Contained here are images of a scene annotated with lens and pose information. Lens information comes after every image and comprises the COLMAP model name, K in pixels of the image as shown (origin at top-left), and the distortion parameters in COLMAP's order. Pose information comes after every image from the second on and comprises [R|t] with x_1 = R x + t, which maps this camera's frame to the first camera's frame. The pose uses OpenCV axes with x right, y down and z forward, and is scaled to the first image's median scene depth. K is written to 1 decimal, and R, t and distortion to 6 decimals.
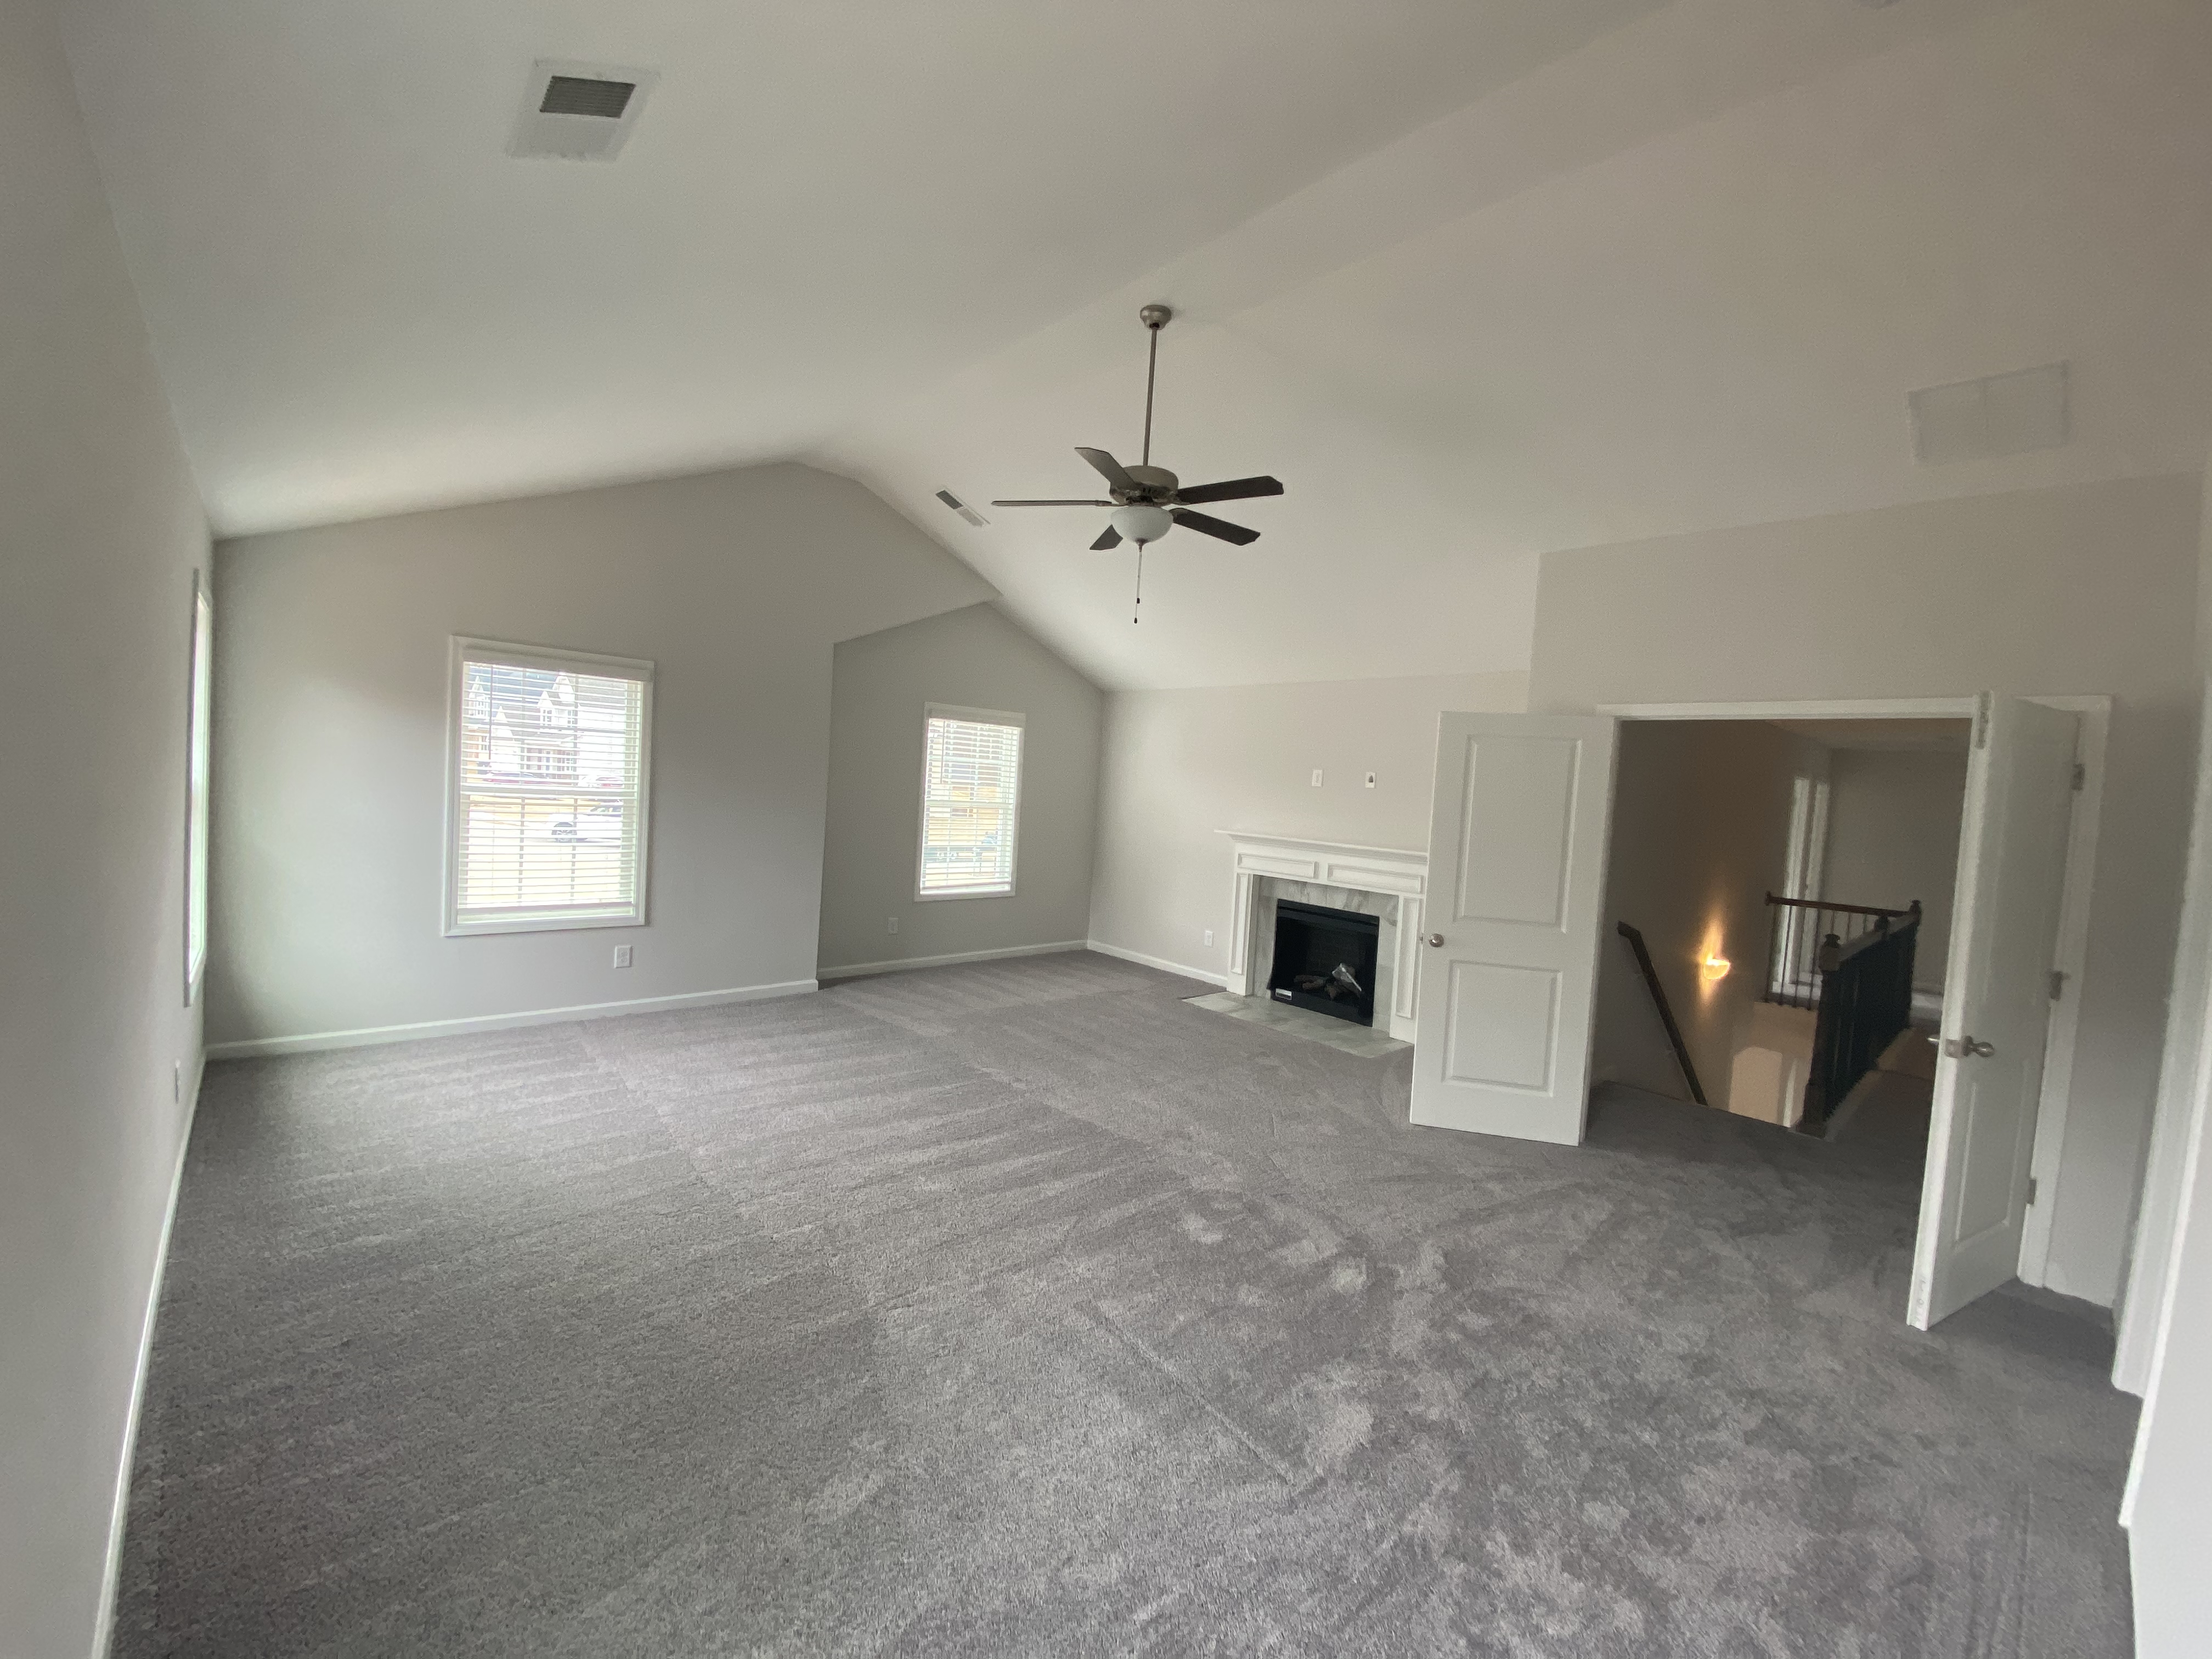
lens RADIAL K [[863.4, 0, 1106.0], [0, 863.4, 829.5], [0, 0, 1]] dist [0.020975, -0.000163]
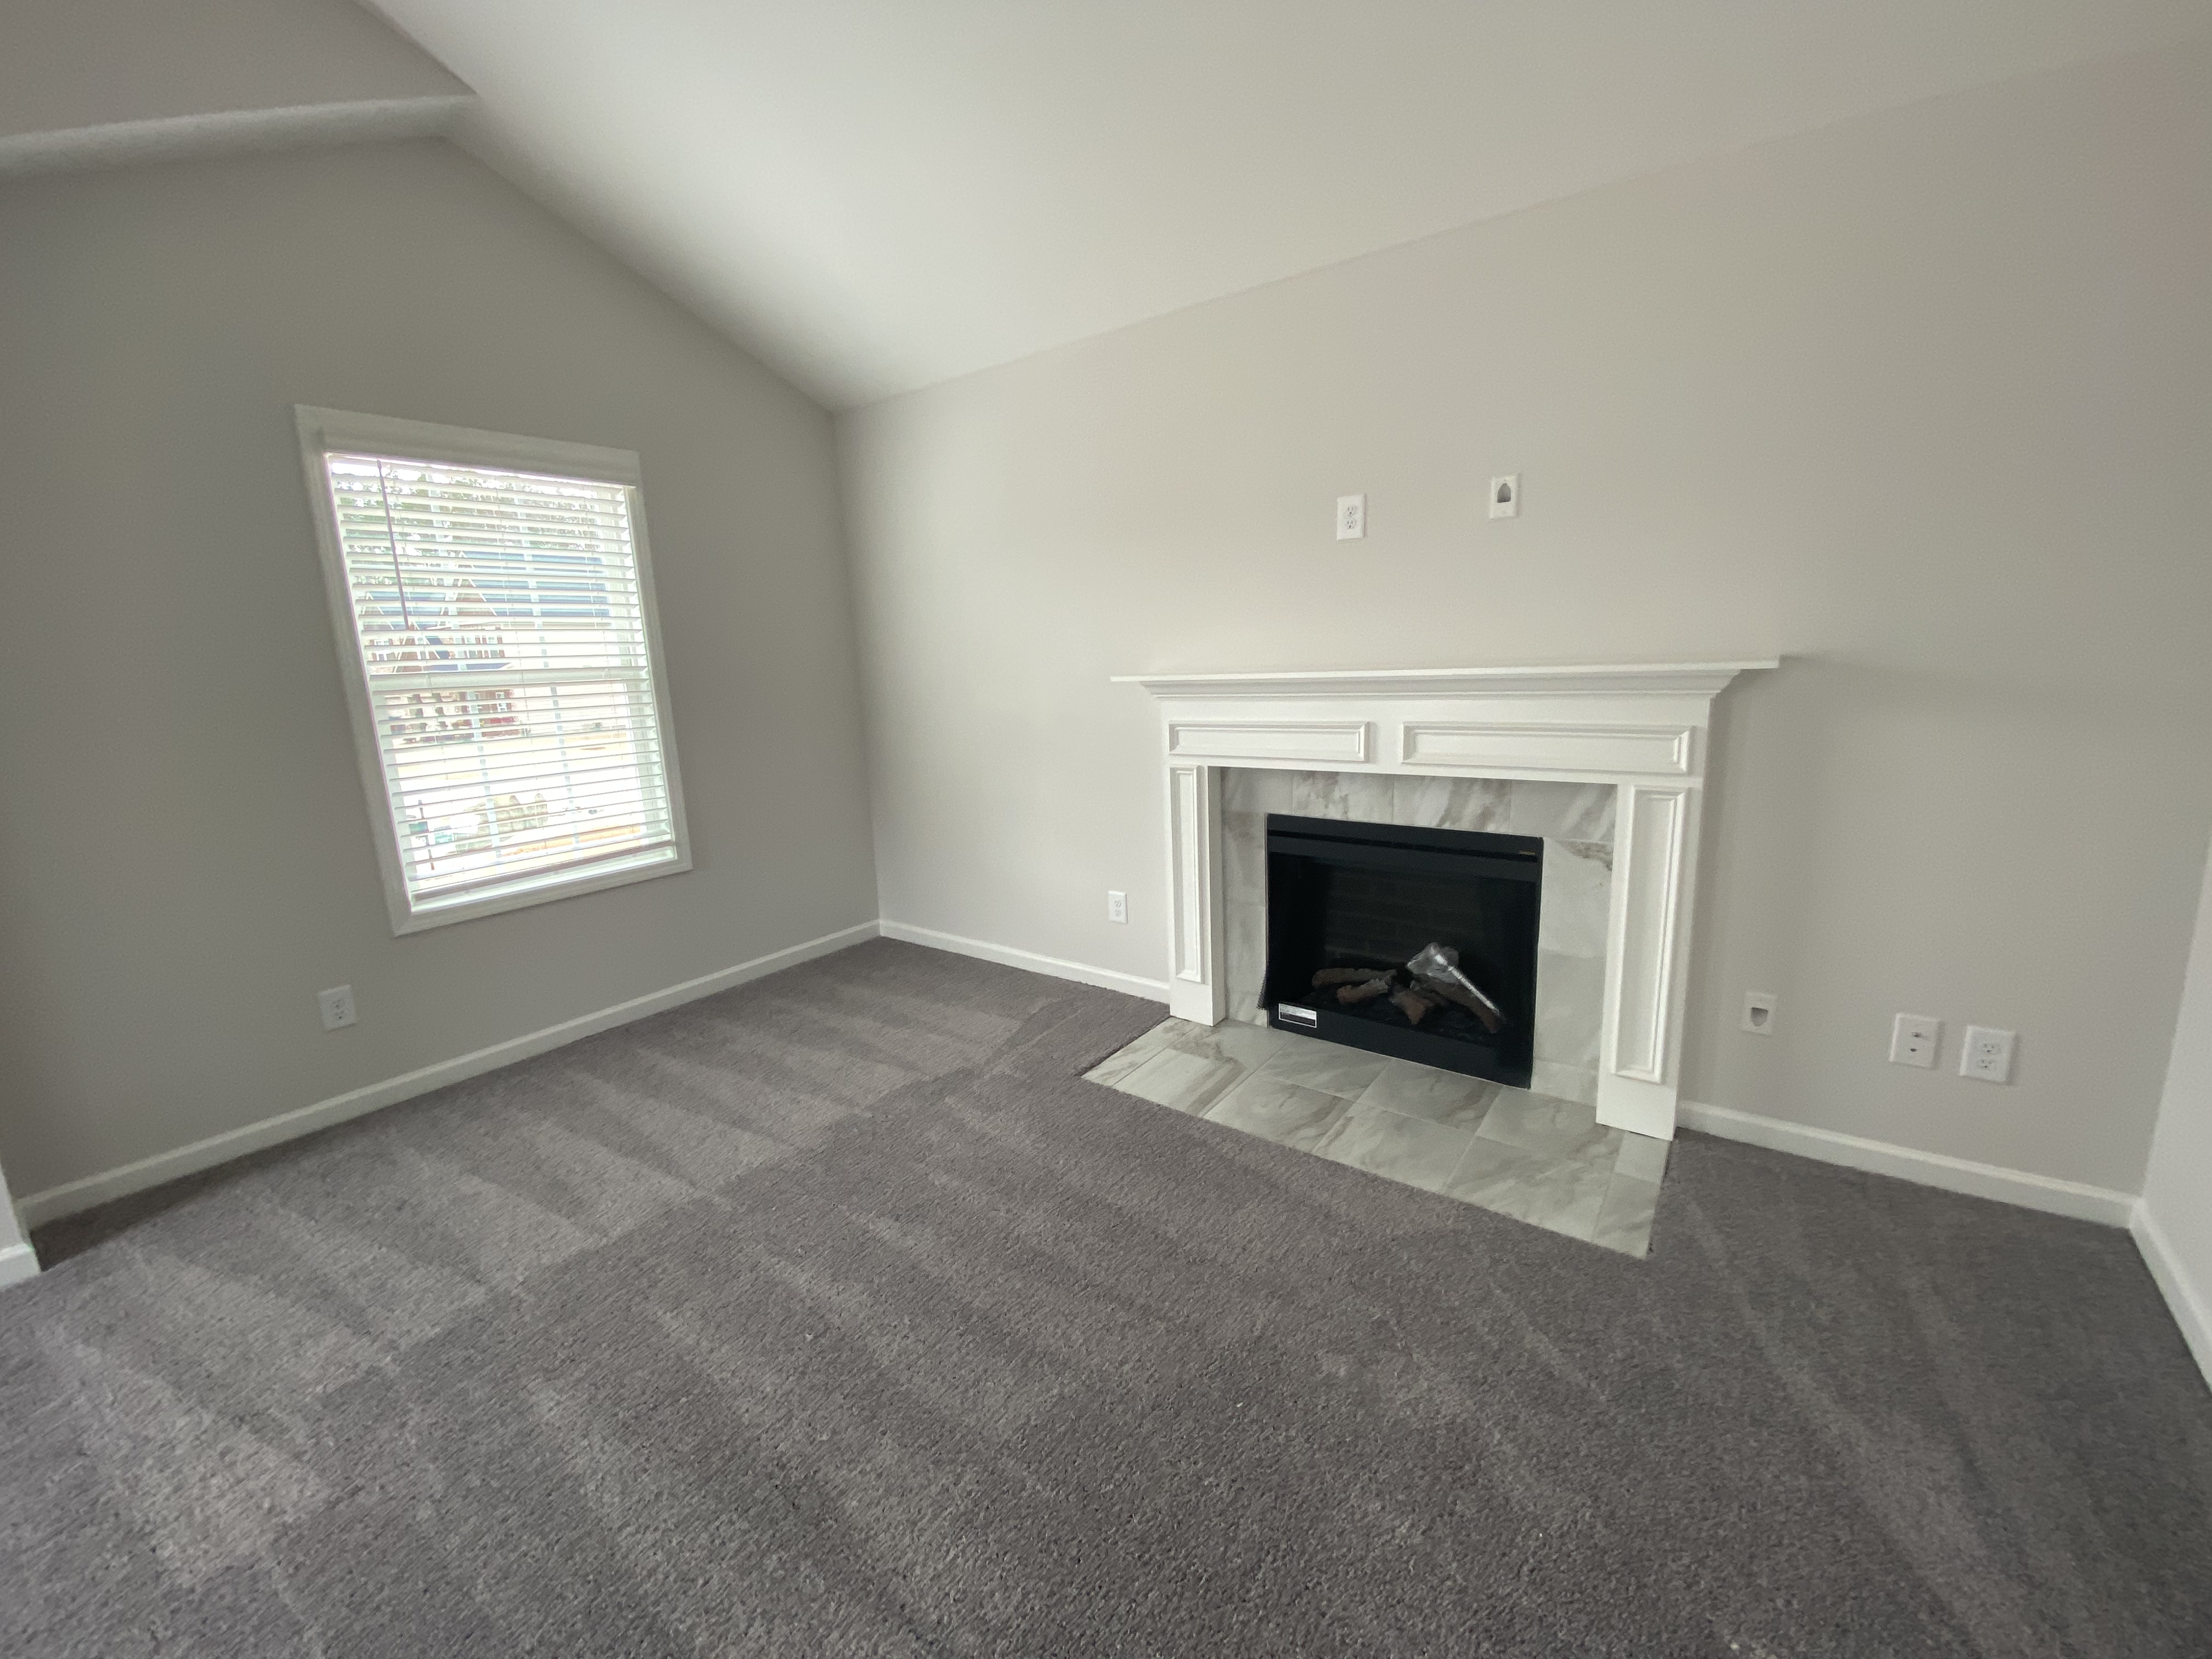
lens RADIAL K [[863.4, 0, 1106.0], [0, 863.4, 829.5], [0, 0, 1]] dist [0.020975, -0.000163]
pose [[0.976648, -0.136508, 0.165906, 0.043198], [0.110937, 0.981714, 0.154695, 0.009515], [-0.183989, -0.132678, 0.973933, 0.600397]]
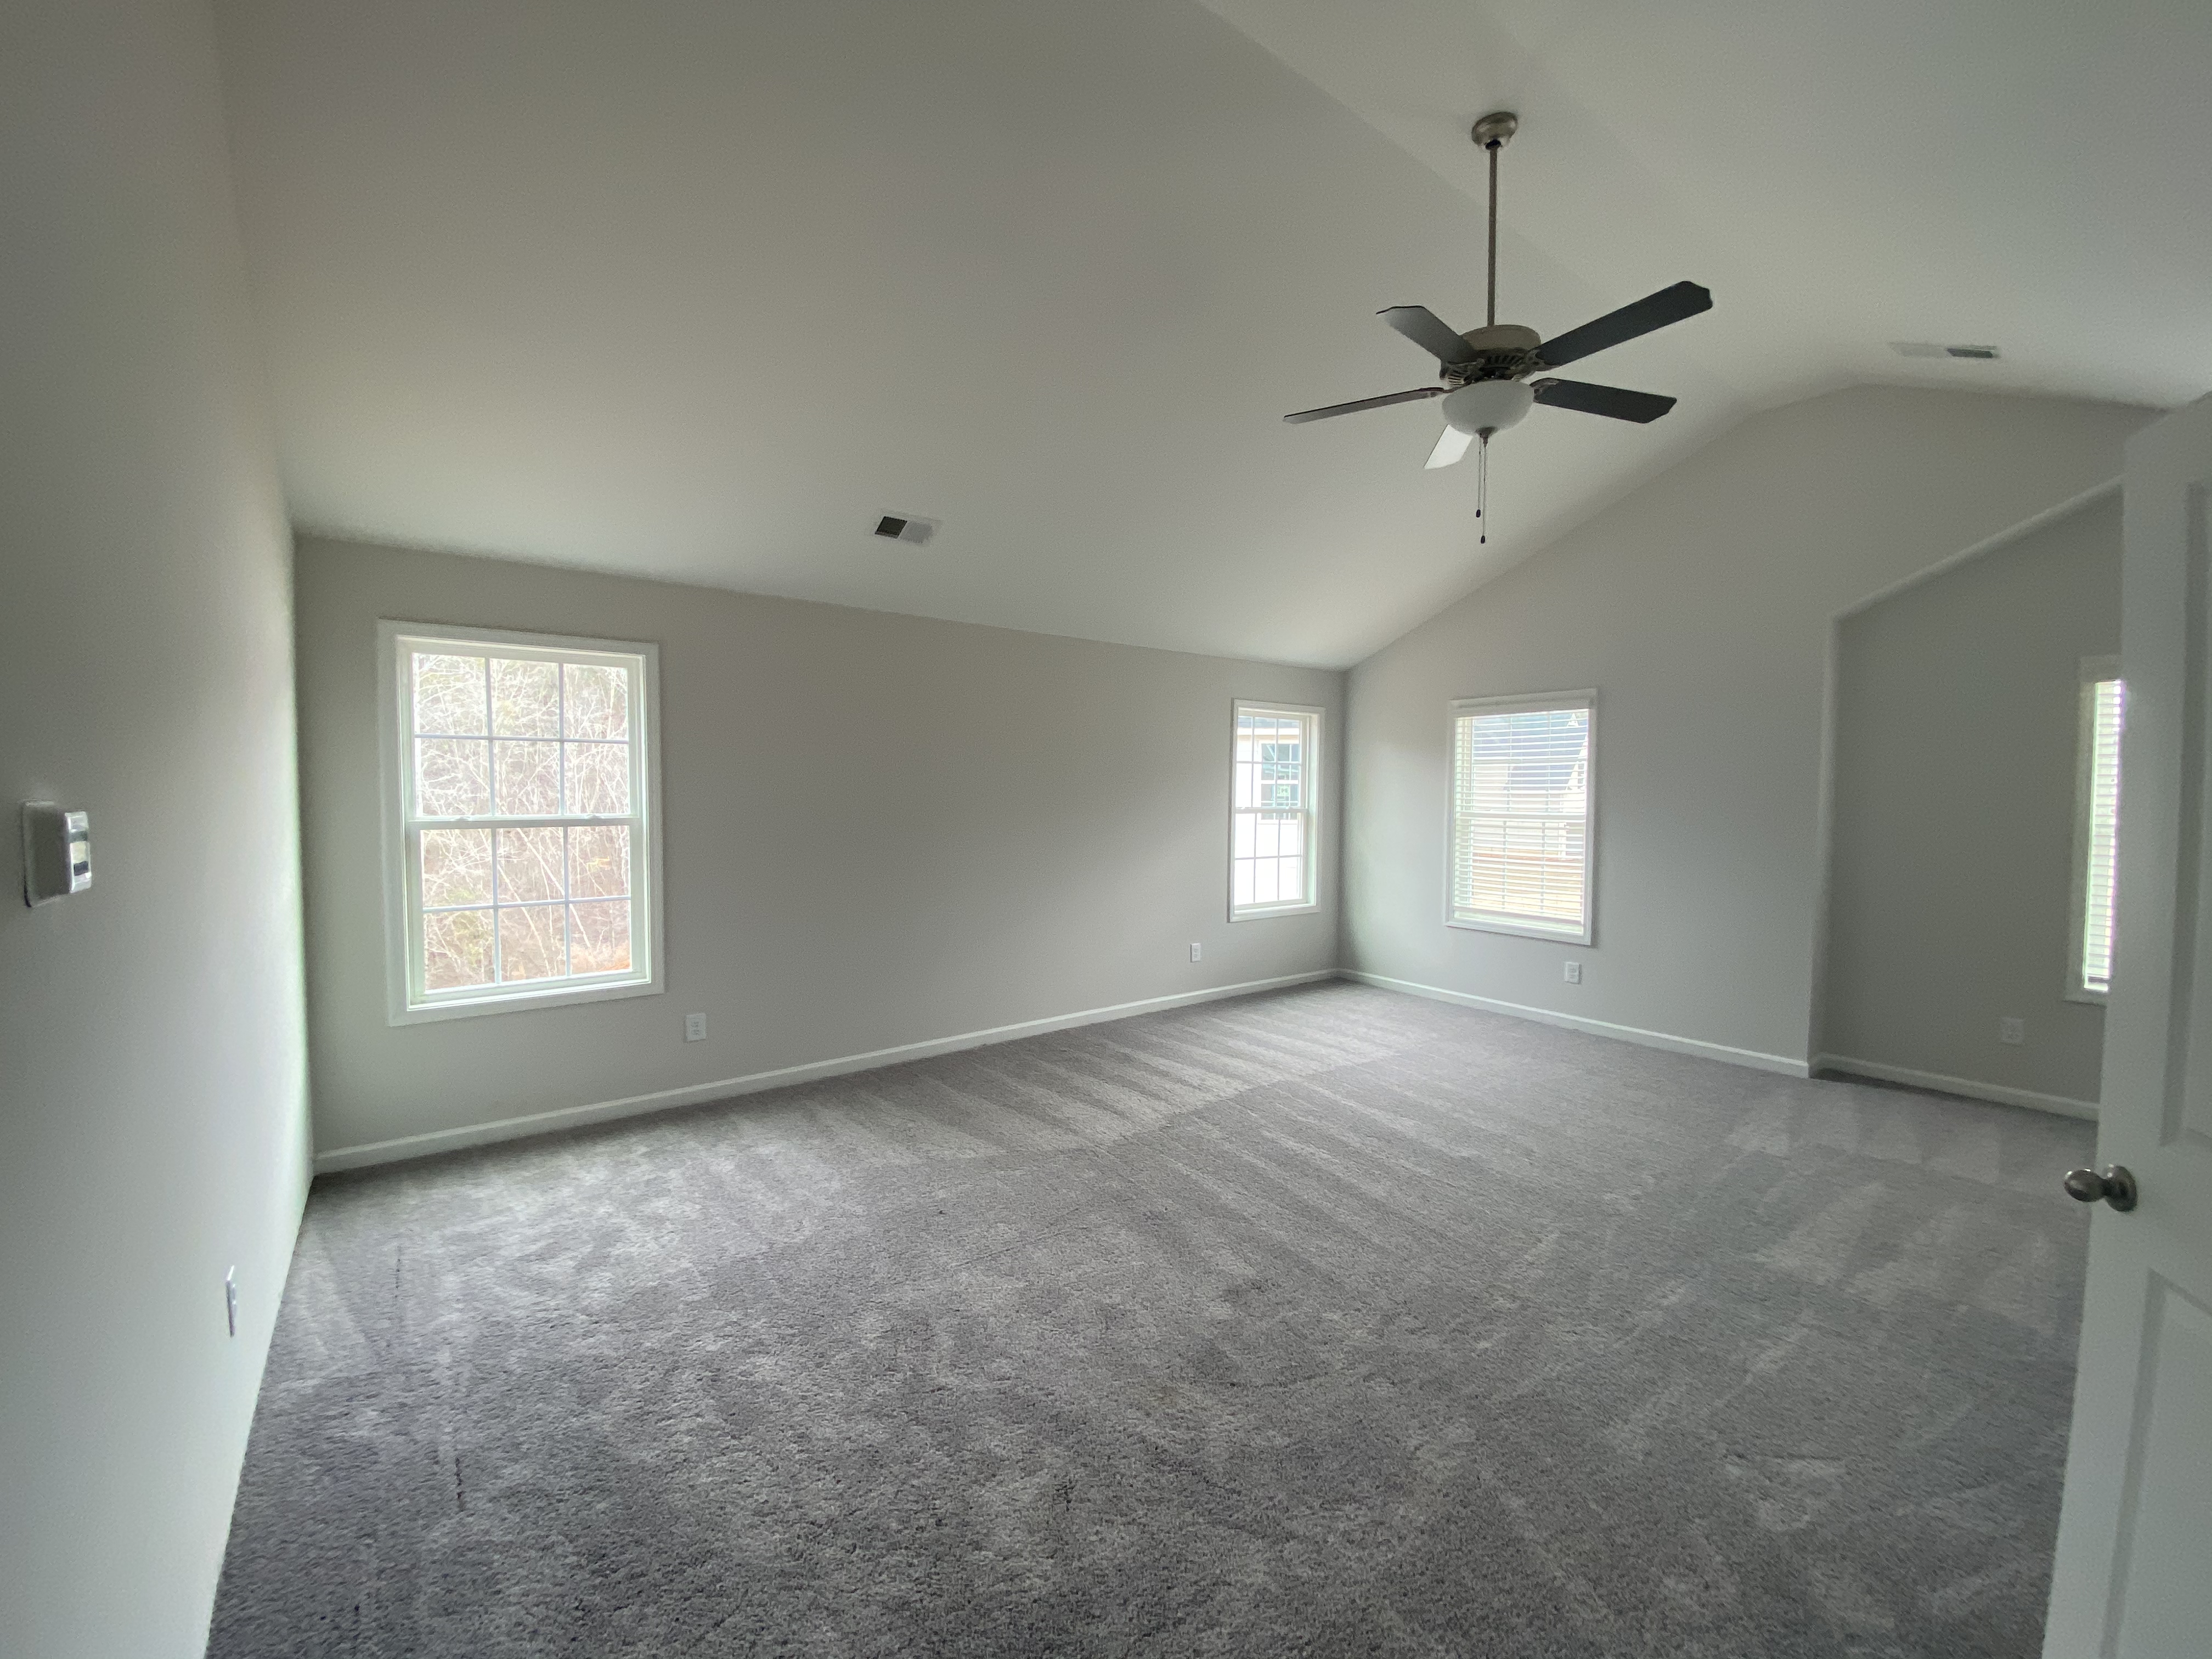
lens RADIAL K [[863.4, 0, 1106.0], [0, 863.4, 829.5], [0, 0, 1]] dist [0.020975, -0.000163]
pose [[-0.062024, -0.014970, -0.997962, 0.457013], [-0.061446, 0.998048, -0.011152, 0.017464], [0.996181, 0.060629, -0.062823, 0.428749]]
